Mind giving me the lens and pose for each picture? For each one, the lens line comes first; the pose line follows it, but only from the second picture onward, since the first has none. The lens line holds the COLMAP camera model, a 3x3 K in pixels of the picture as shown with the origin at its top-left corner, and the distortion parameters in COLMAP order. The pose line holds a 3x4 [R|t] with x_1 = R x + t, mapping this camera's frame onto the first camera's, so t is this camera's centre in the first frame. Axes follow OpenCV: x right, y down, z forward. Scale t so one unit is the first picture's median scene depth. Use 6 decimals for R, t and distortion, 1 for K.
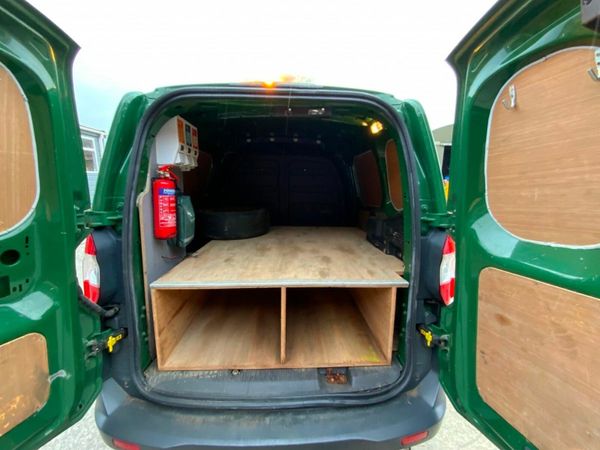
lens RADIAL K [[240.6, 0, 296.2], [0, 240.6, 223.7], [0, 0, 1]] dist [-0.017867, -0.001804]
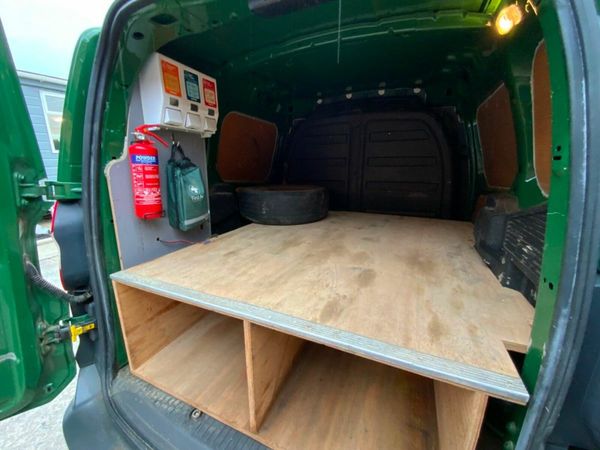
lens RADIAL K [[240.6, 0, 303.0], [0, 240.6, 224.1], [0, 0, 1]] dist [-0.017867, -0.001804]
pose [[0.896069, 0.093127, -0.434038, 0.259935], [-0.059726, 0.994149, 0.090000, -0.023018], [0.439879, -0.054723, 0.896388, 0.486044]]
